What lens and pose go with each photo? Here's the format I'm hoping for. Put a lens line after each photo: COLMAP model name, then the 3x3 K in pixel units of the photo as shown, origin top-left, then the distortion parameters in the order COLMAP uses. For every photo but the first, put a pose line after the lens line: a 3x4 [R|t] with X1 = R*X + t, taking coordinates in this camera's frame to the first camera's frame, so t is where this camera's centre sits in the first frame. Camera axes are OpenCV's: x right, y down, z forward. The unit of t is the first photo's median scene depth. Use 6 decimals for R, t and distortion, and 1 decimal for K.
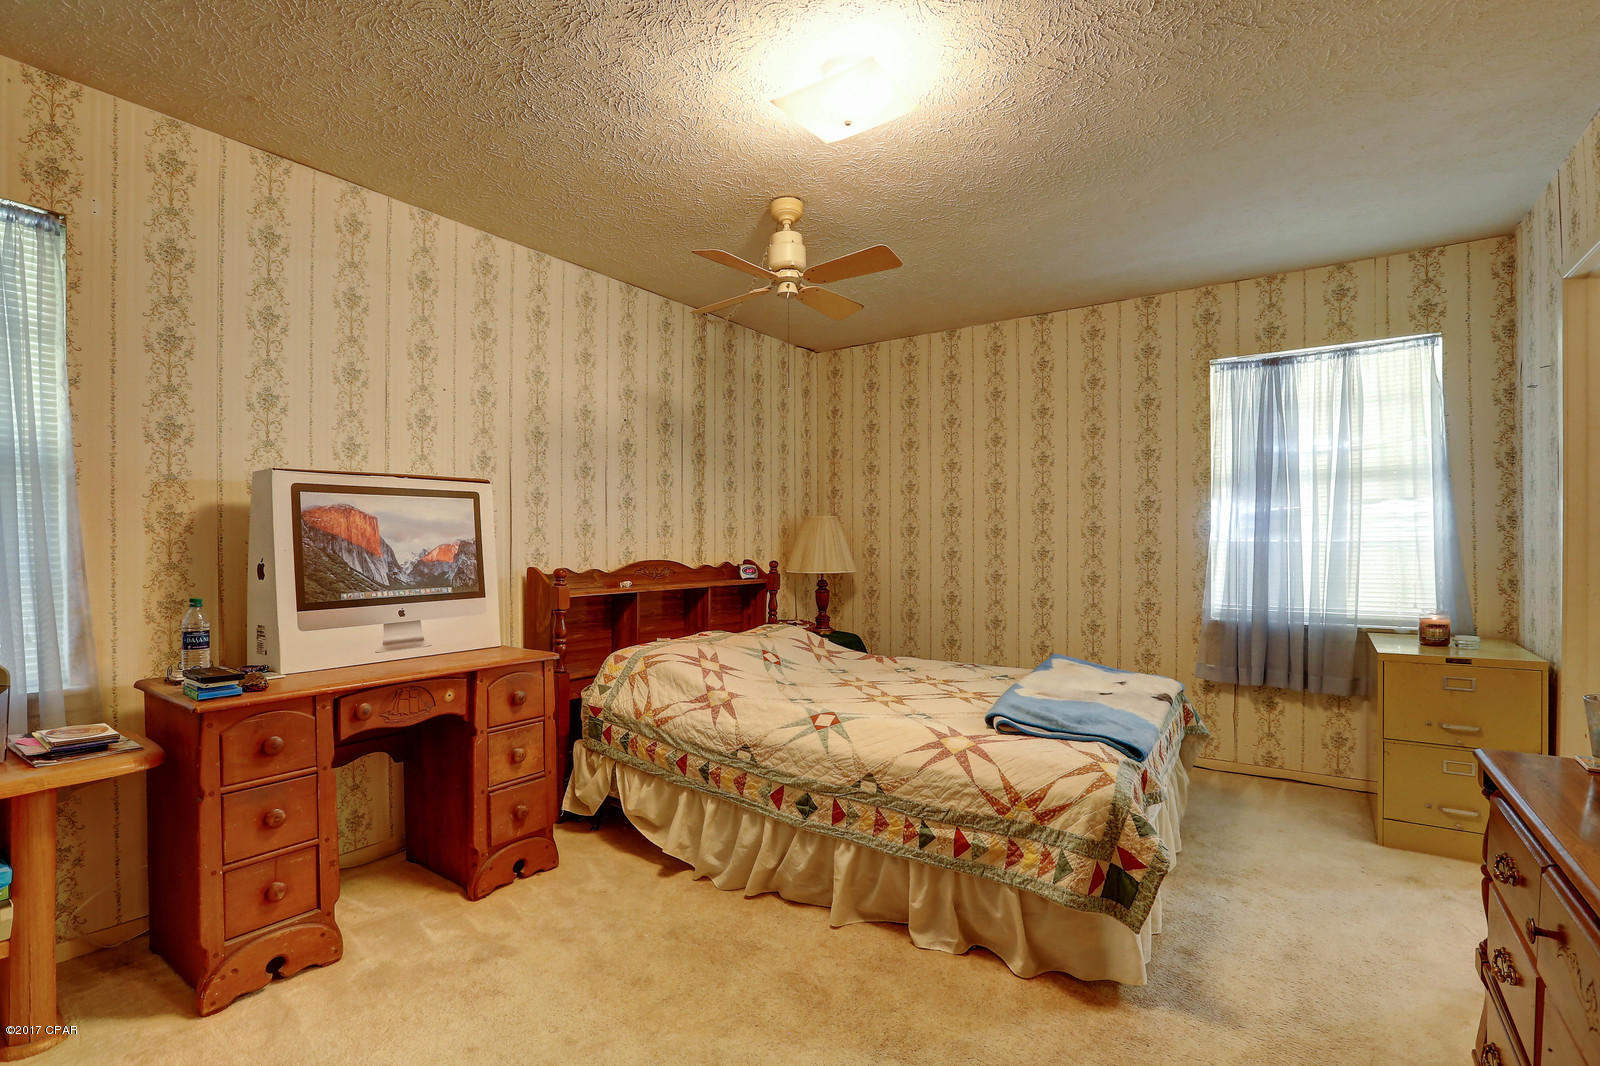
lens RADIAL K [[764.6, 0, 769.8], [0, 764.6, 532.9], [0, 0, 1]] dist [-0.066008, 0.035640]
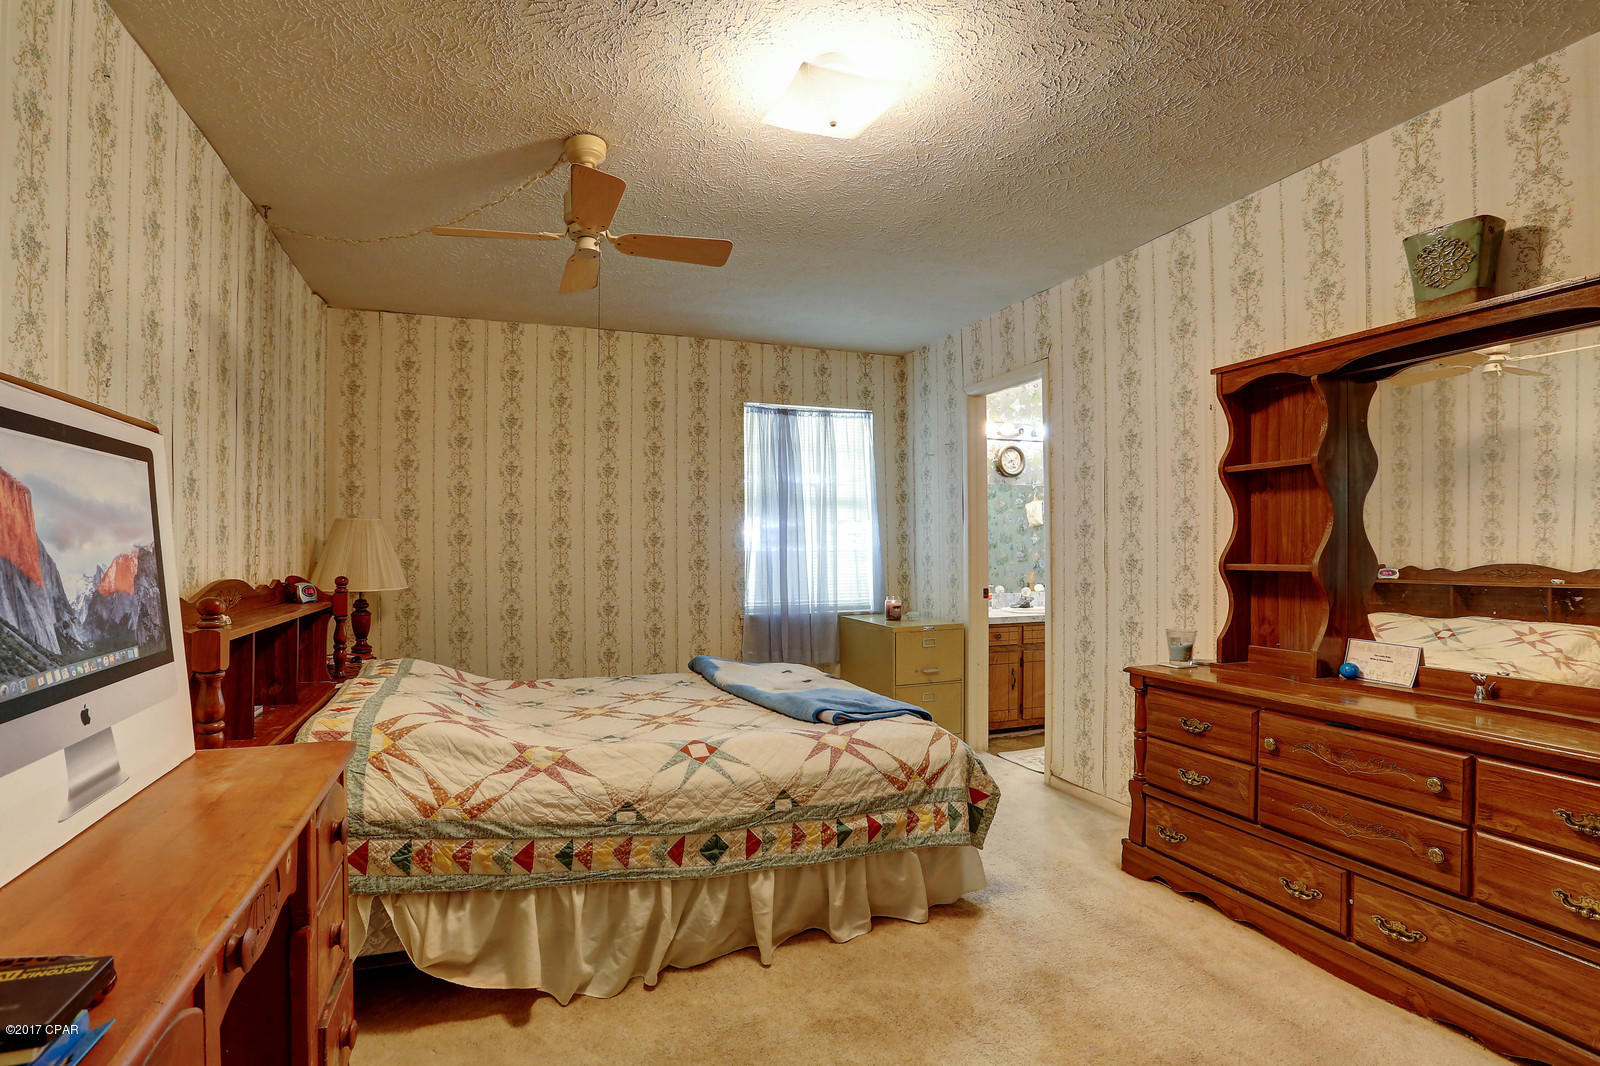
lens RADIAL K [[737.2, 0, 790.6], [0, 737.2, 537.0], [0, 0, 1]] dist [-0.062720, 0.027265]
pose [[0.564344, 0.015136, 0.825401, -0.550901], [-0.007784, 0.999885, -0.013014, 0.005955], [-0.825503, 0.000919, 0.564397, 0.404742]]
